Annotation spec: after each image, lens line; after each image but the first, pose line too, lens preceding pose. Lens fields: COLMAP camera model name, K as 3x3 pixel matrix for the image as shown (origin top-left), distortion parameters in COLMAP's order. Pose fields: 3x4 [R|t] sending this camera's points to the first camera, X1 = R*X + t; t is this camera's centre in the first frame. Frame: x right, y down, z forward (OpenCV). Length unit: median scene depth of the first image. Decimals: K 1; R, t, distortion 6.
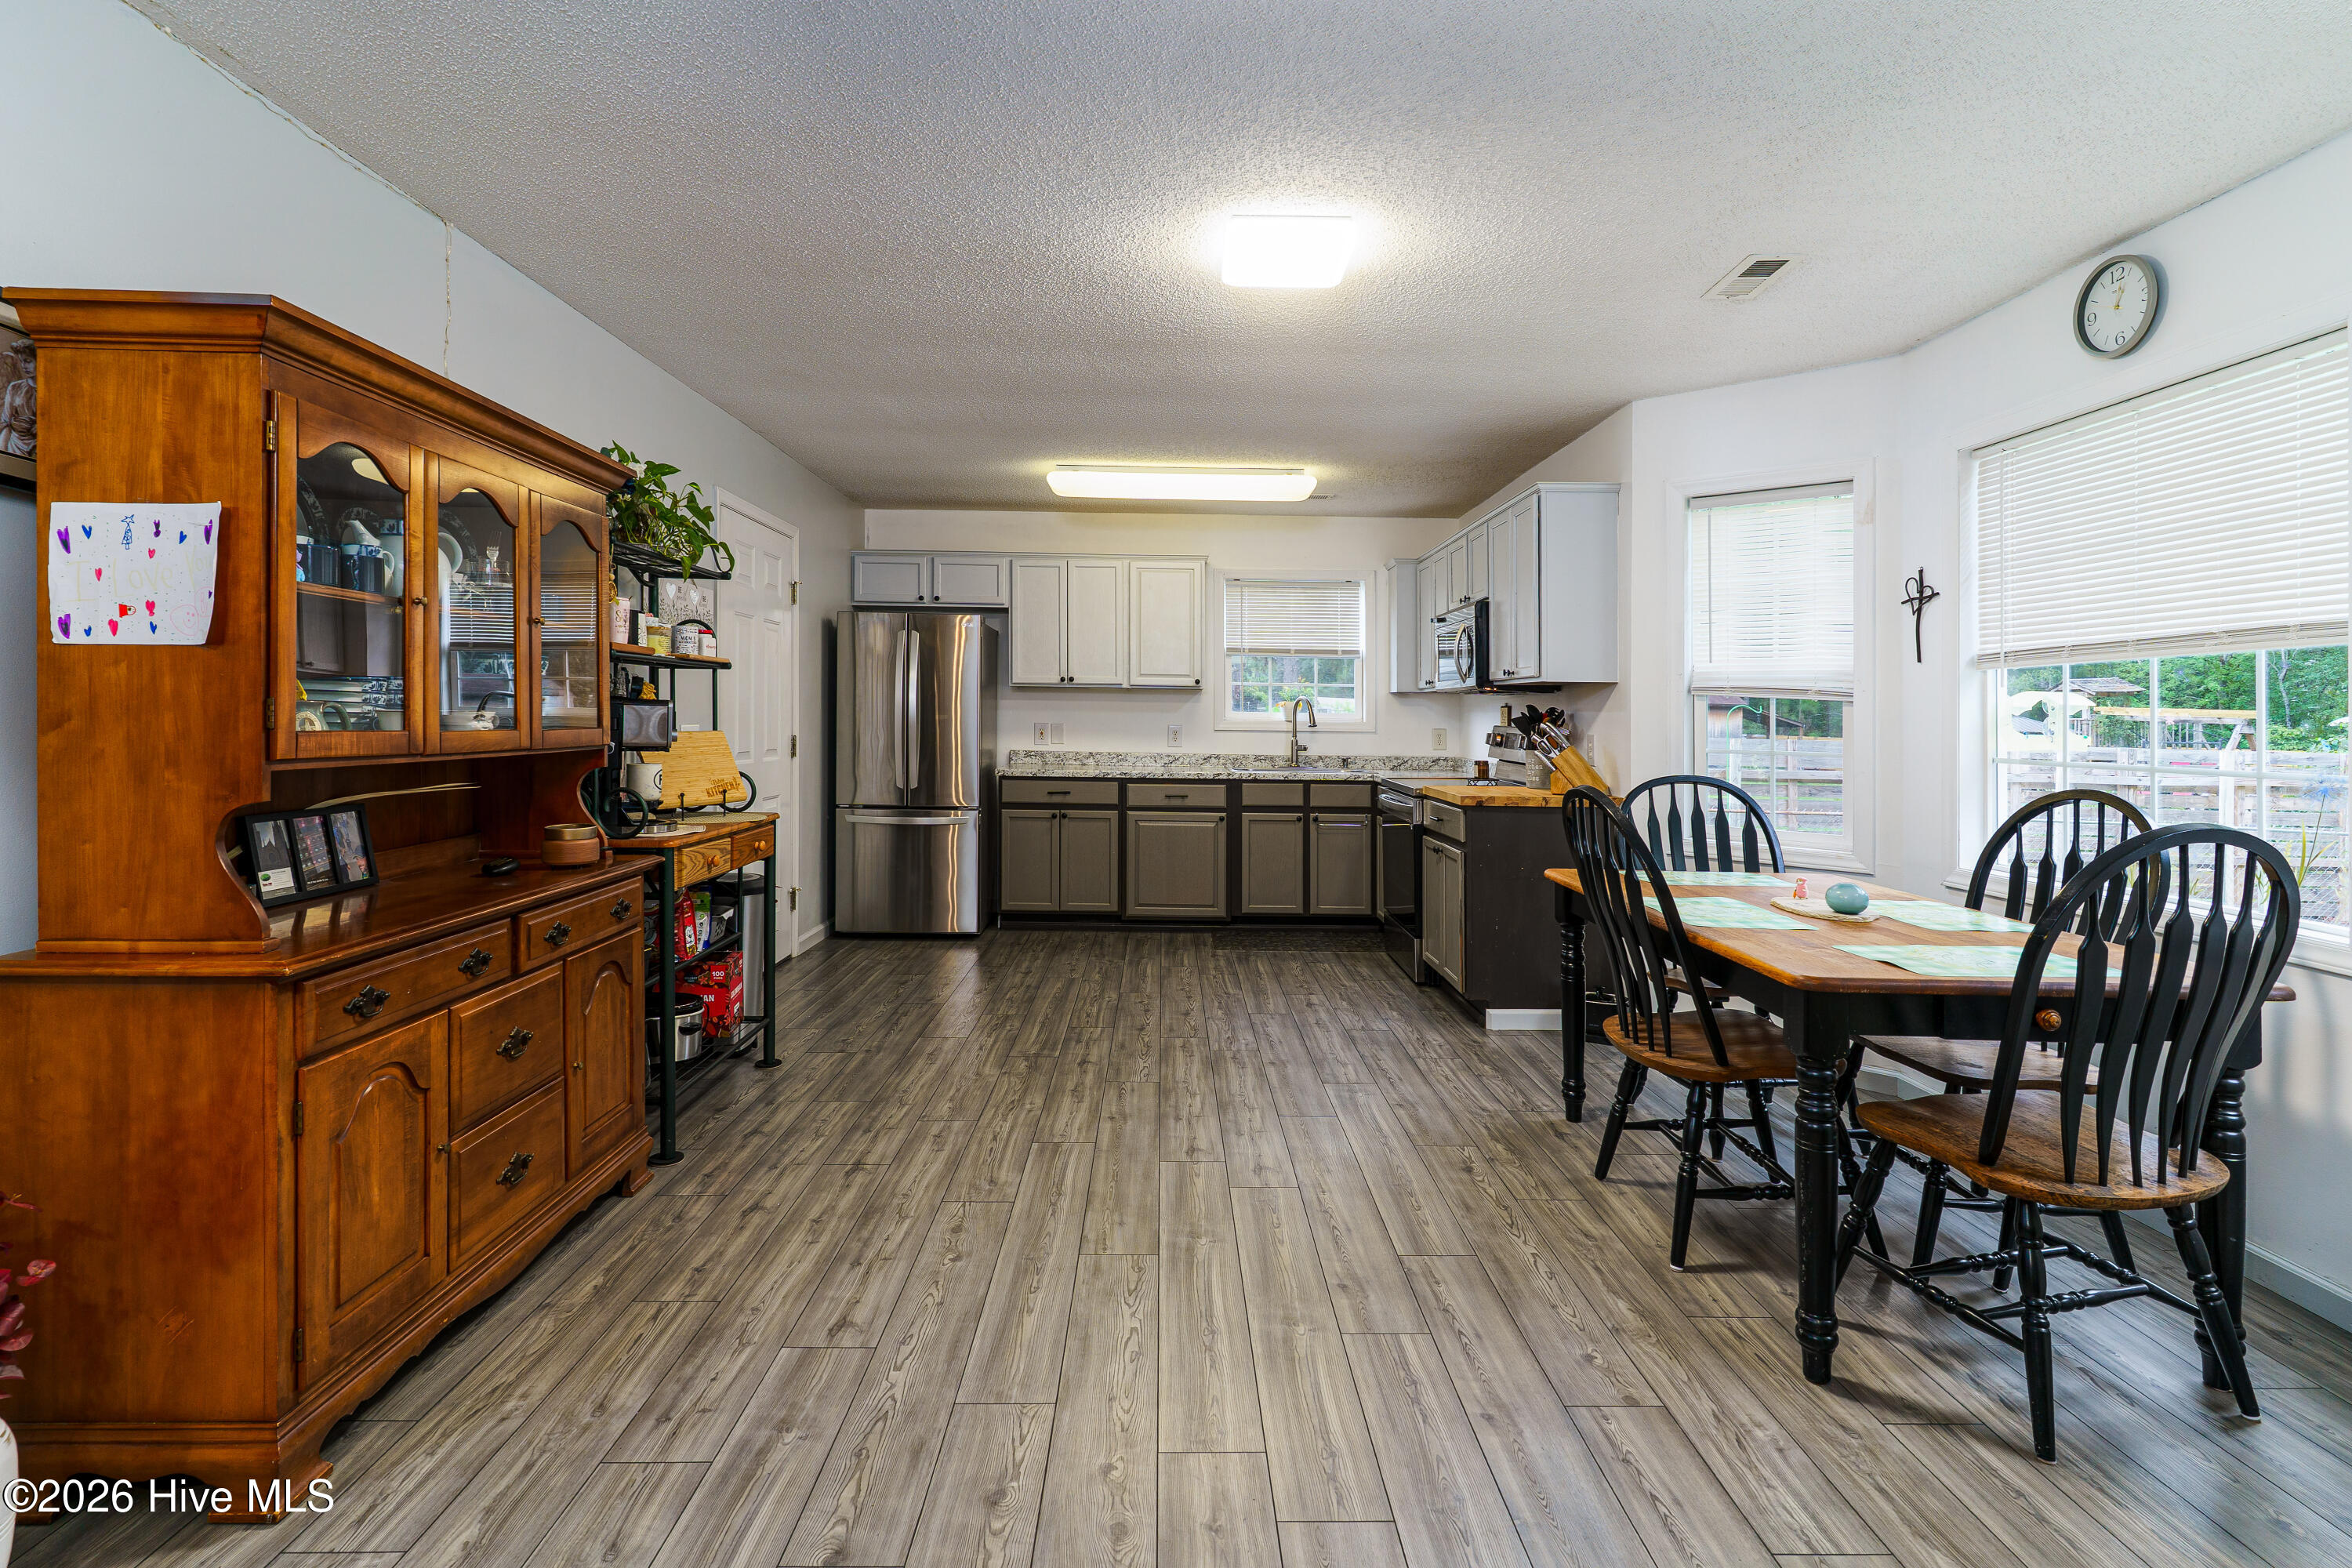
lens RADIAL K [[1131.6, 0, 1205.4], [0, 1131.6, 703.4], [0, 0, 1]] dist [-0.002441, 0.001503]
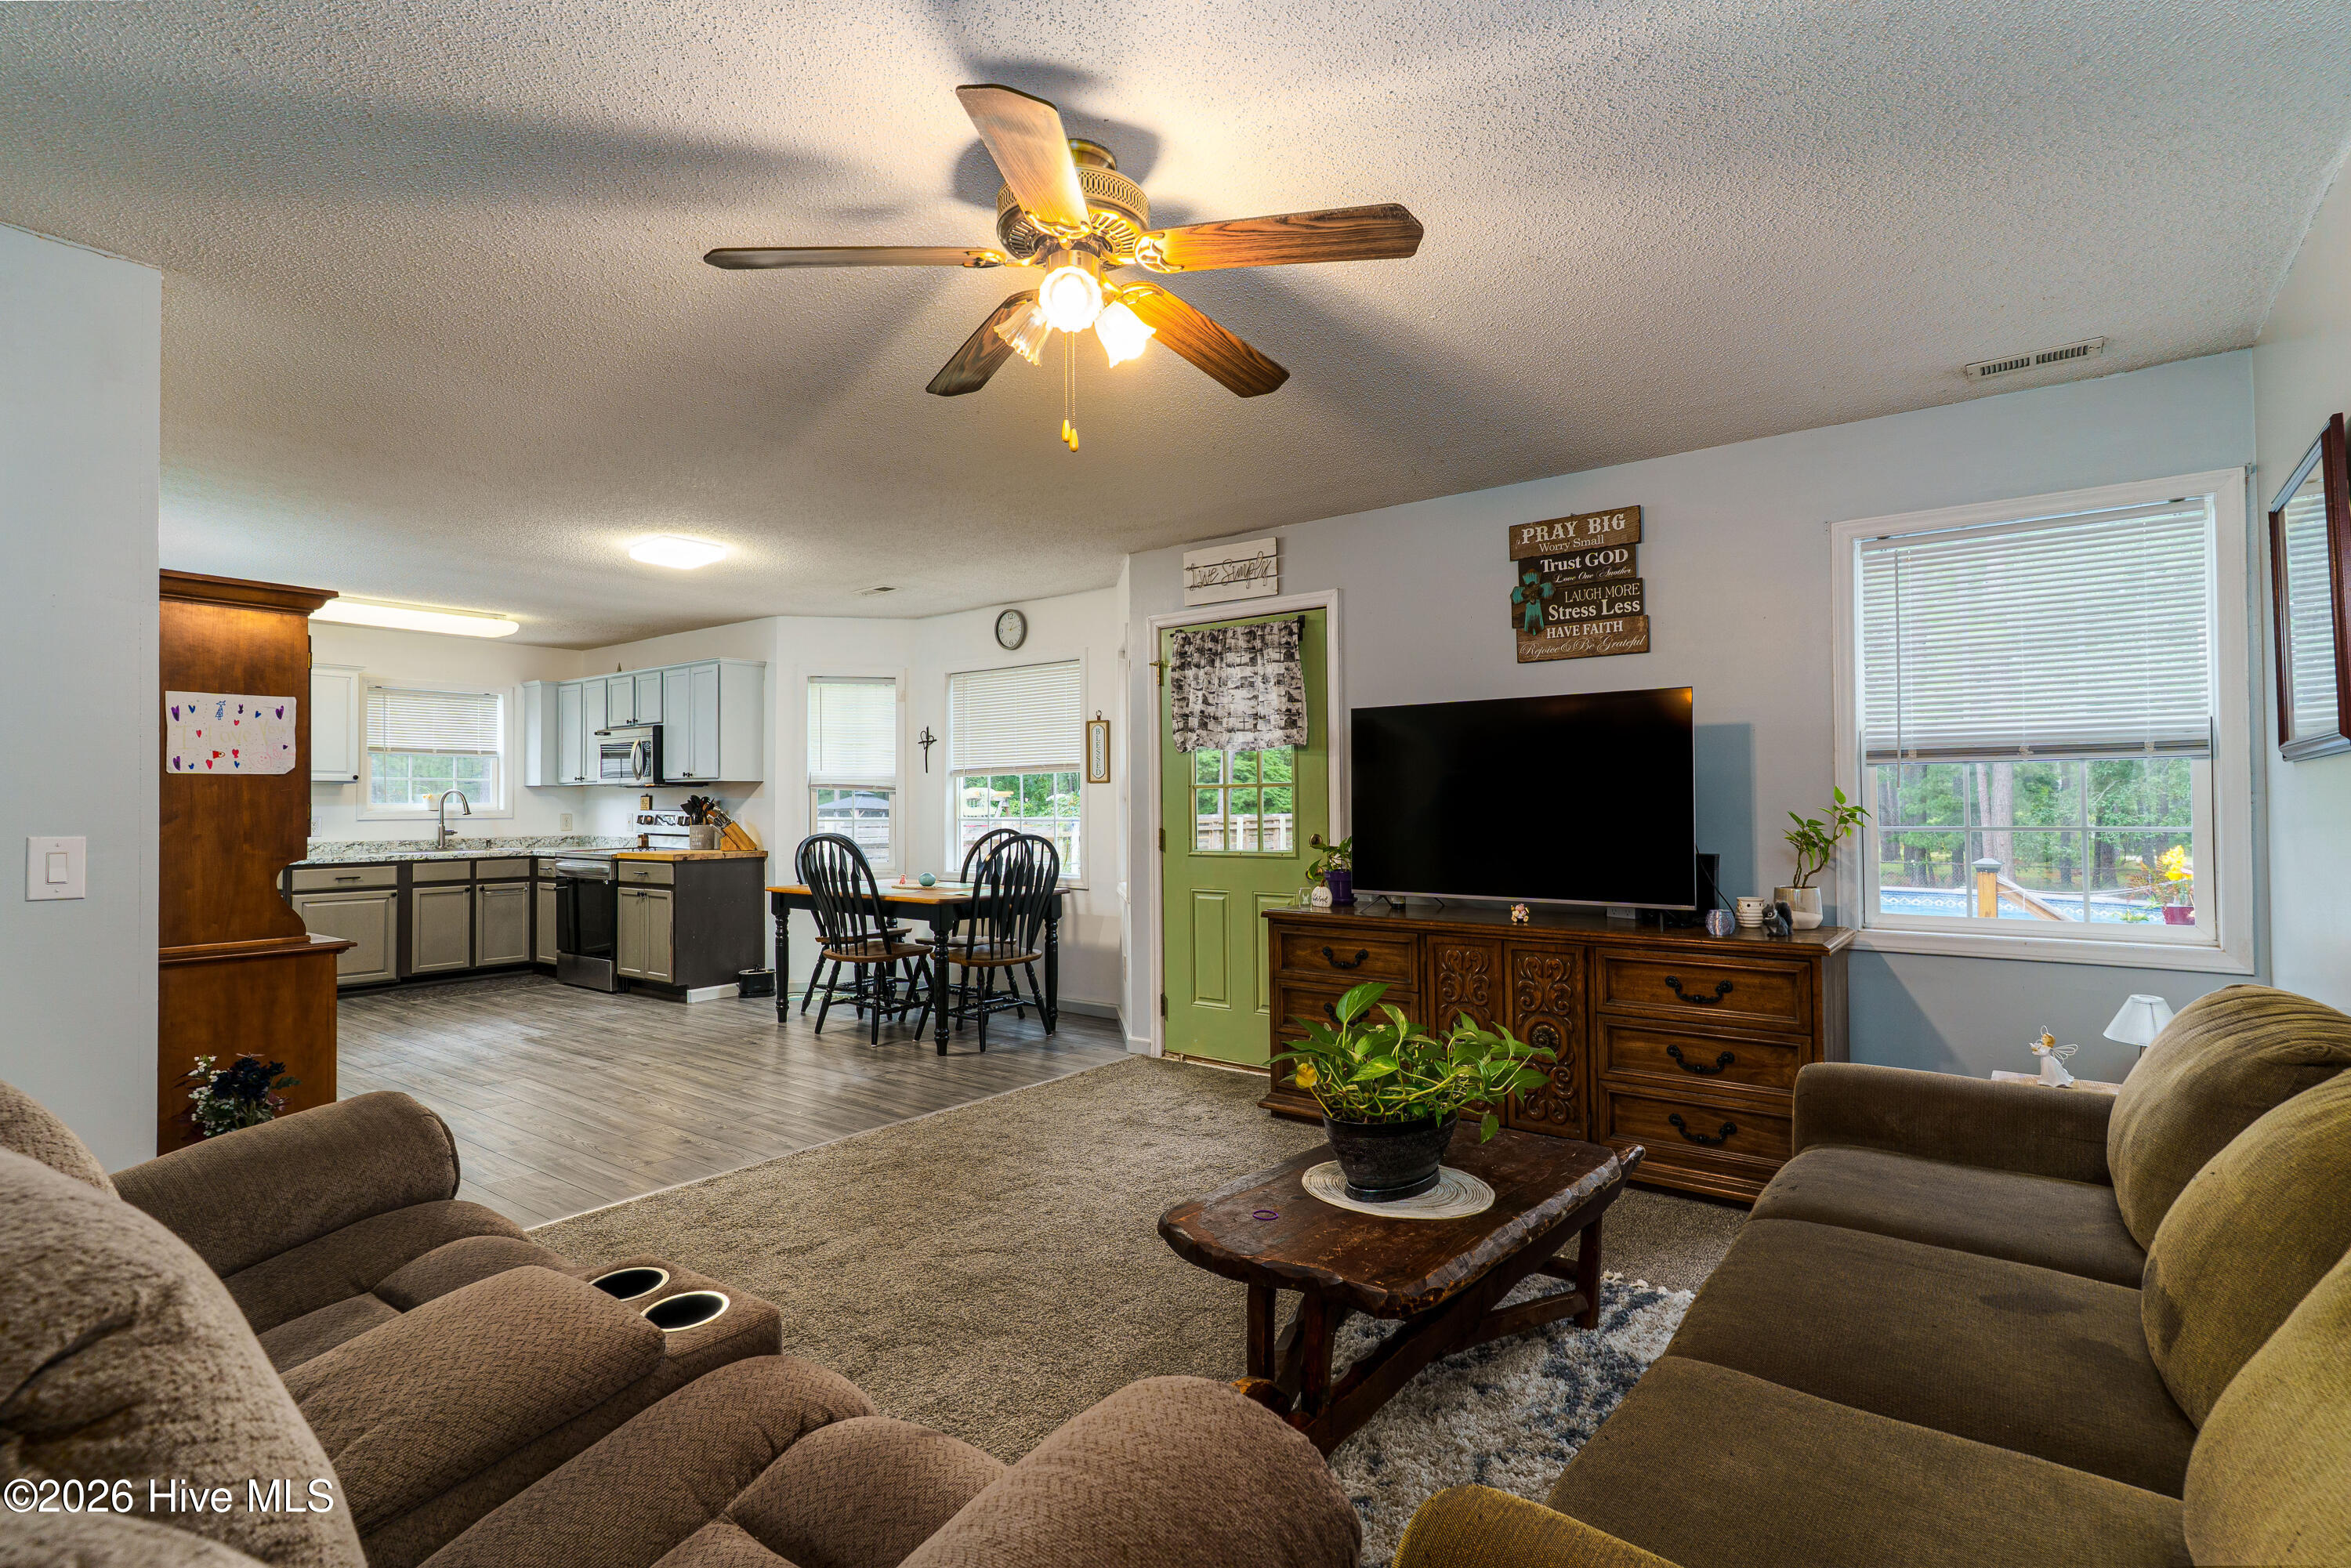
lens RADIAL K [[1131.0, 0, 1187.6], [0, 1131.0, 787.0], [0, 0, 1]] dist [-0.002441, 0.001503]
pose [[0.614612, -0.002147, 0.788826, -0.580880], [0.002013, 0.999997, 0.001153, -0.012683], [-0.788827, 0.000880, 0.614615, -0.521602]]
